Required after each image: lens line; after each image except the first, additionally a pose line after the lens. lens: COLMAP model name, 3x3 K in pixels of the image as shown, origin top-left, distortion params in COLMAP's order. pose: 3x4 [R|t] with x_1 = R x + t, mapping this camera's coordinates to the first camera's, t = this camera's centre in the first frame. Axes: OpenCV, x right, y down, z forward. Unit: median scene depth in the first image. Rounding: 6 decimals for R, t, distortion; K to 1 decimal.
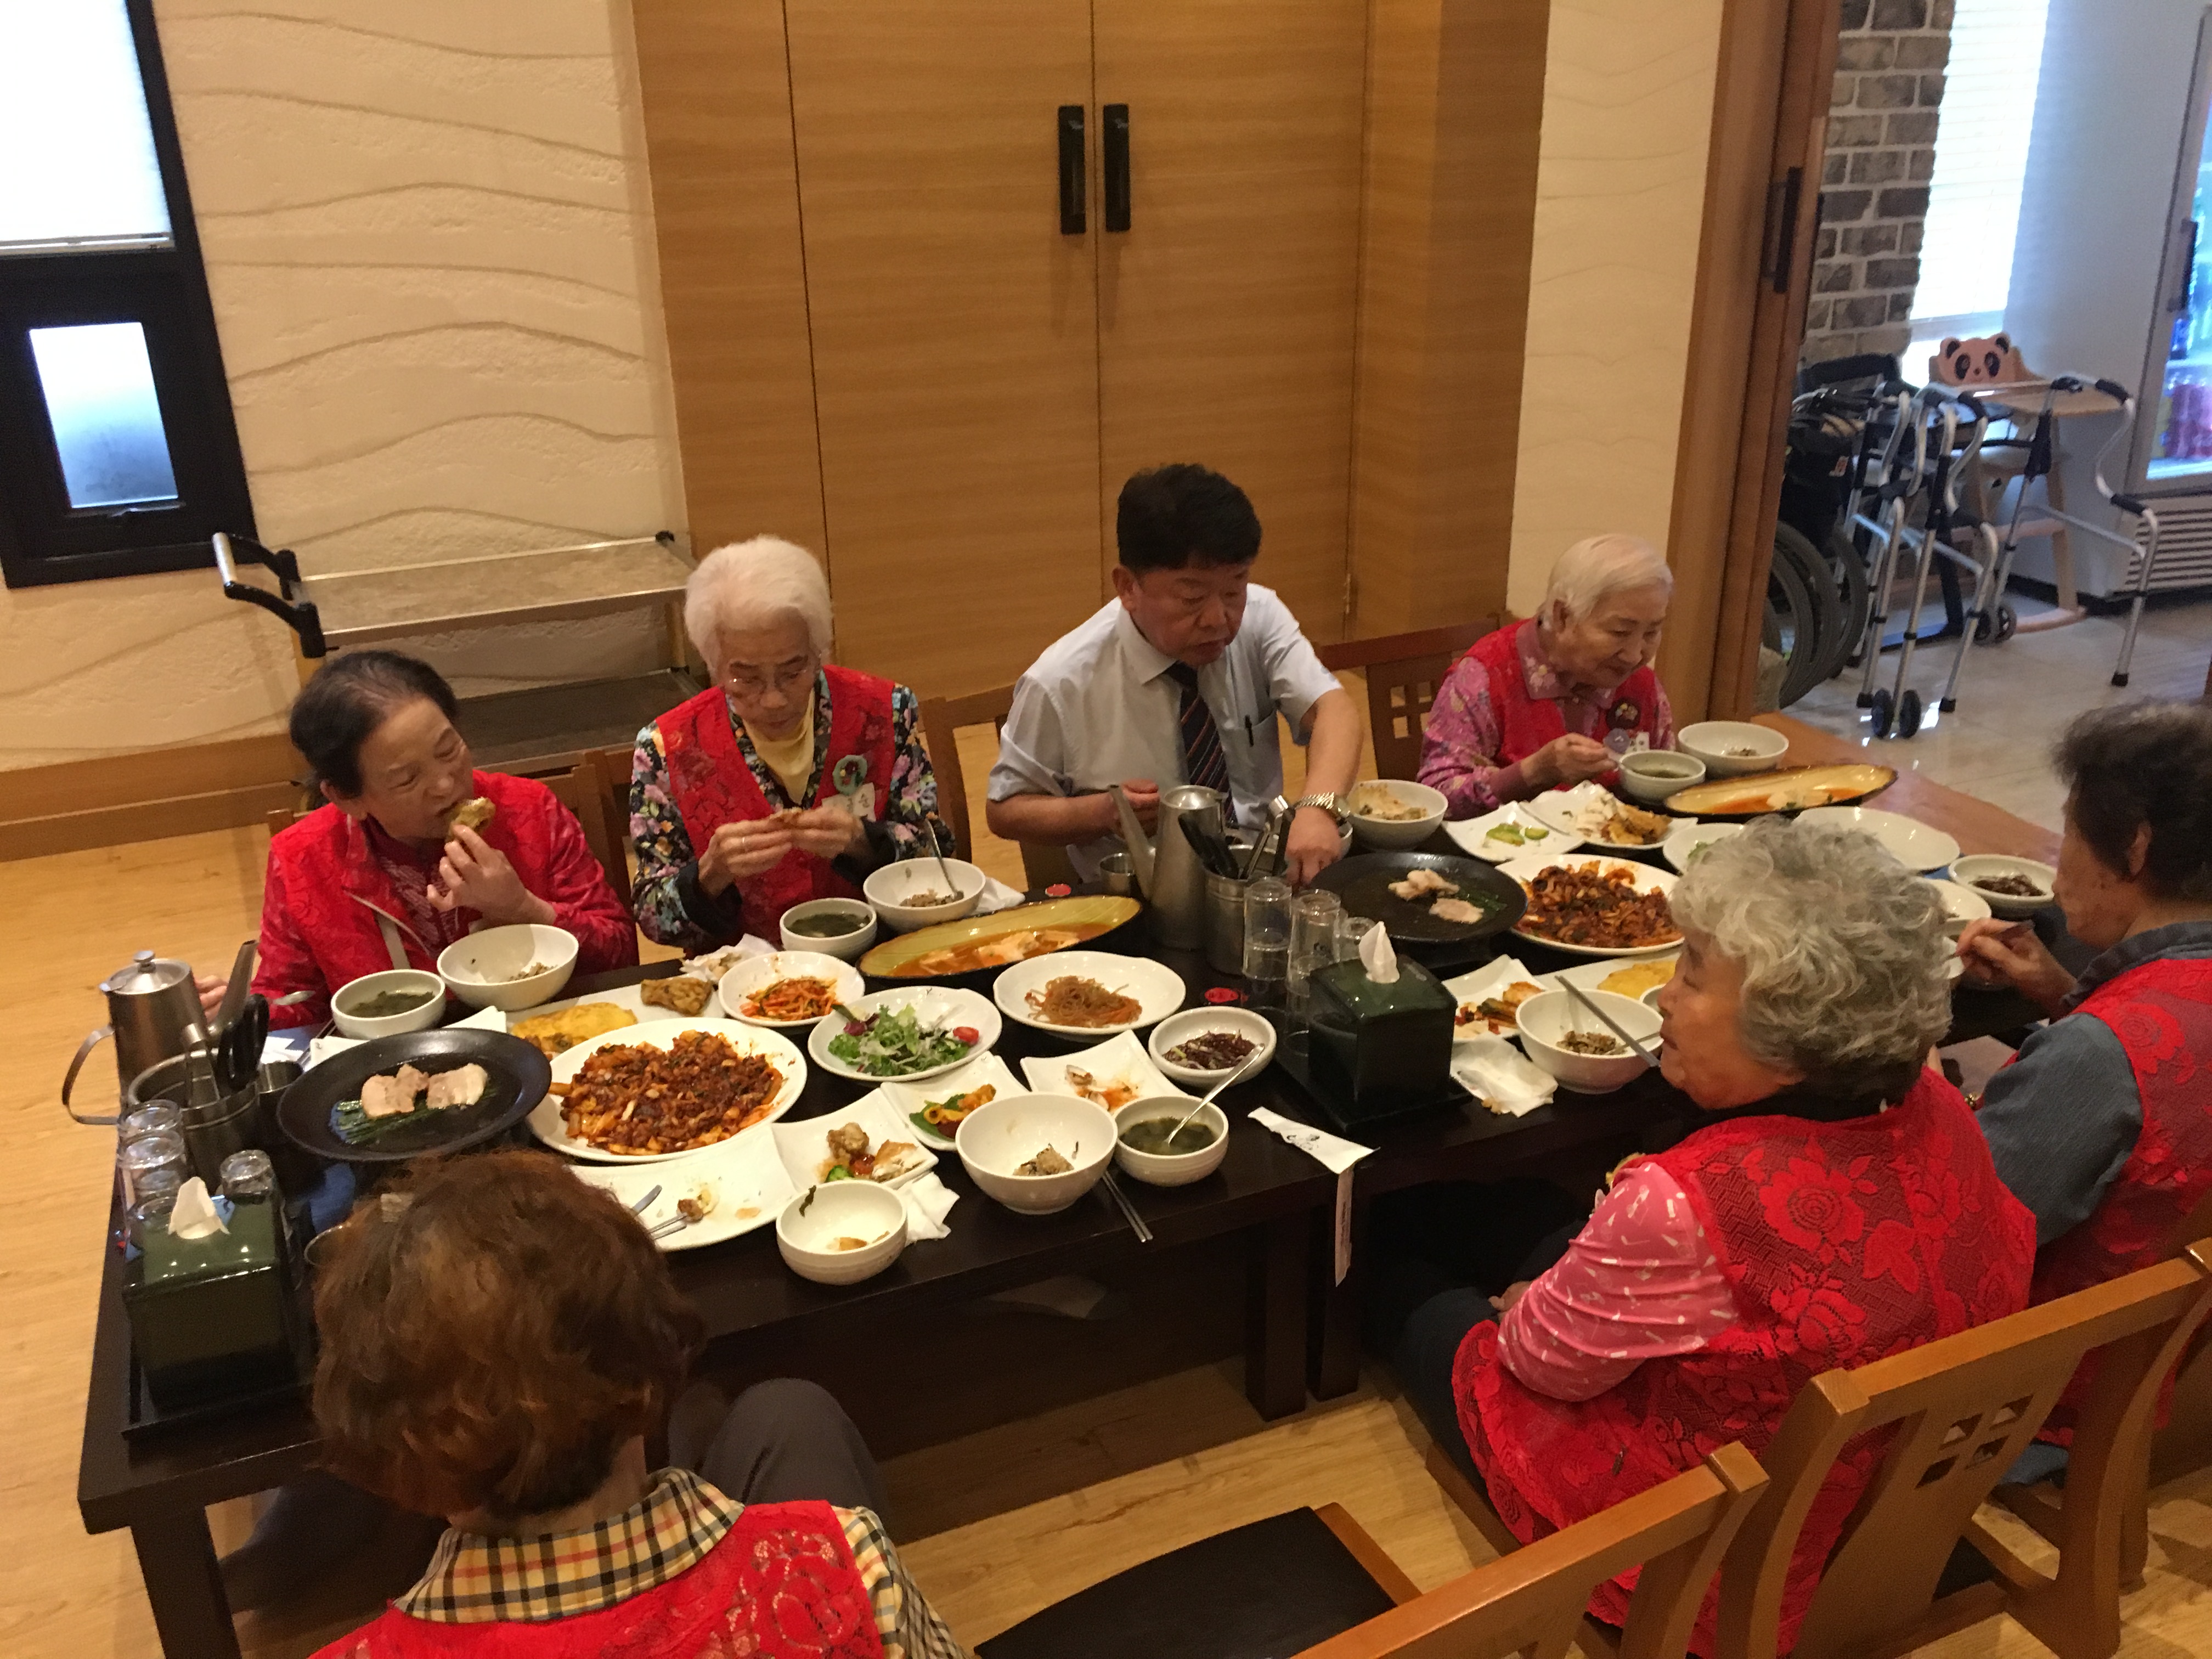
lens RADIAL K [[1871.3, 0, 1107.1], [0, 1871.3, 824.3], [0, 0, 1]] dist [0.044222, -0.005025]
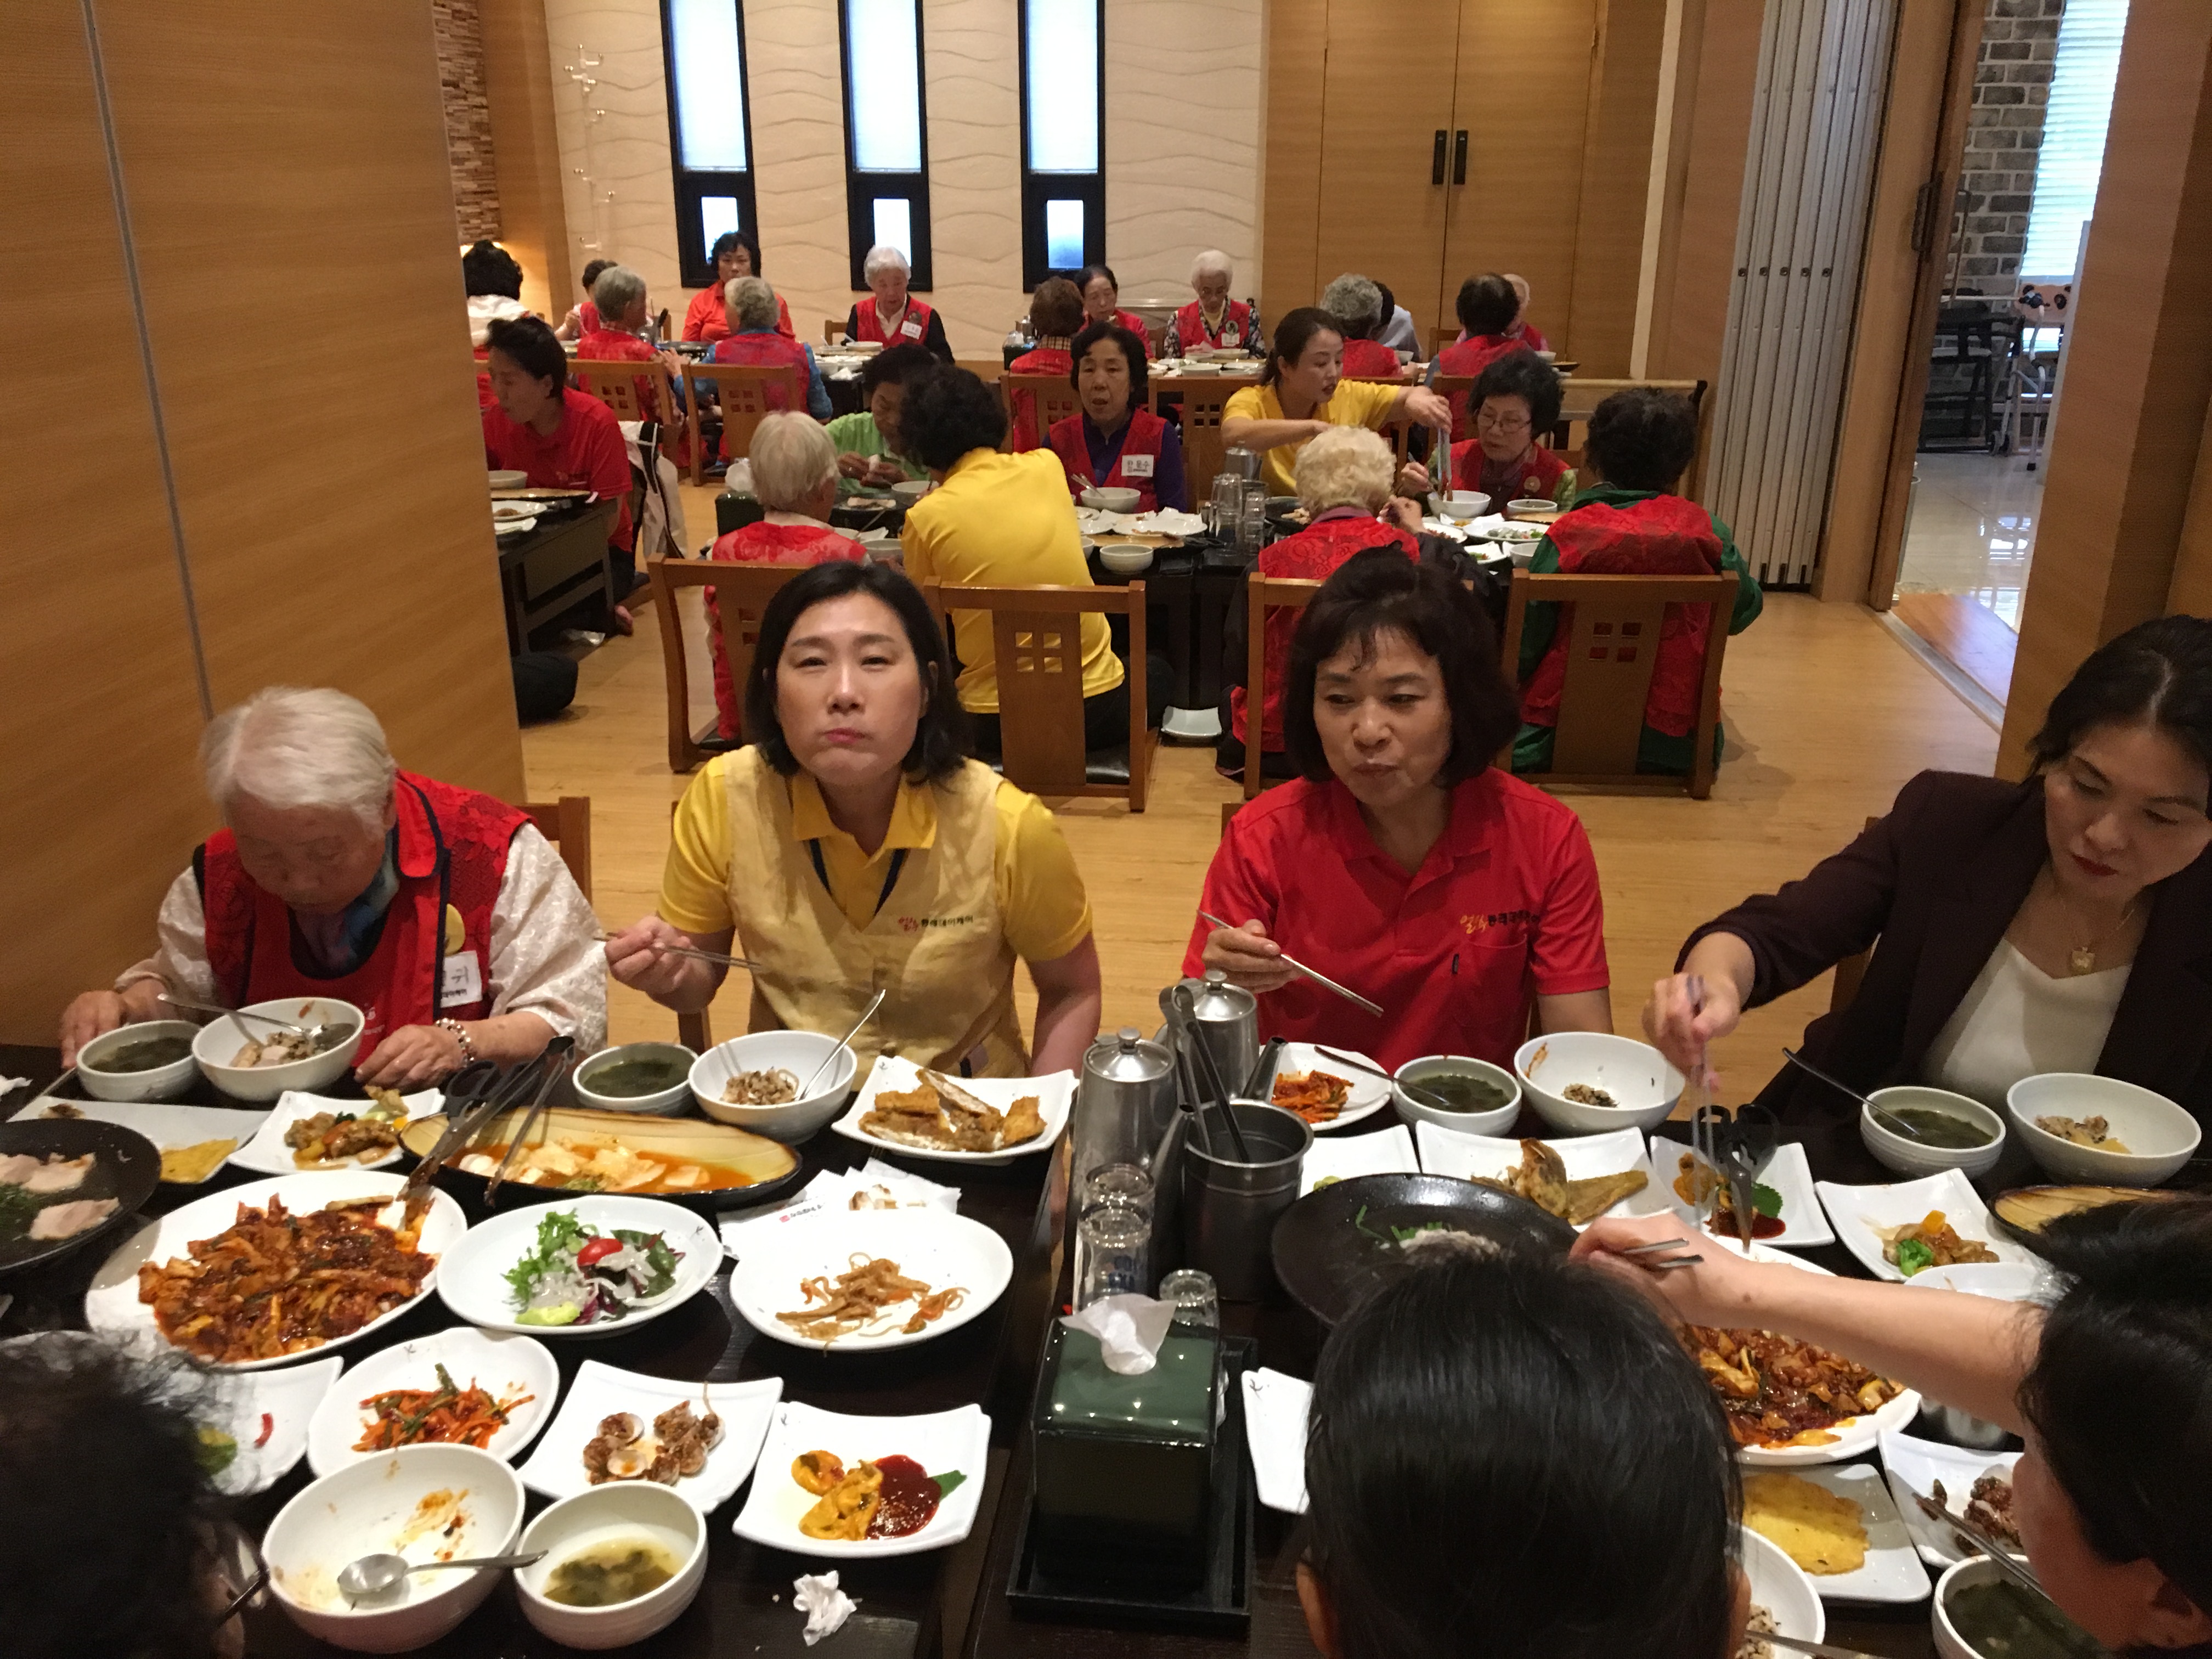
lens RADIAL K [[1871.3, 0, 1107.4], [0, 1871.3, 831.6], [0, 0, 1]] dist [0.044222, -0.005025]
pose [[0.880989, 0.179683, -0.437689, 0.572923], [-0.194975, 0.980755, 0.010178, 0.387616], [0.431095, 0.076372, 0.899069, -0.893328]]
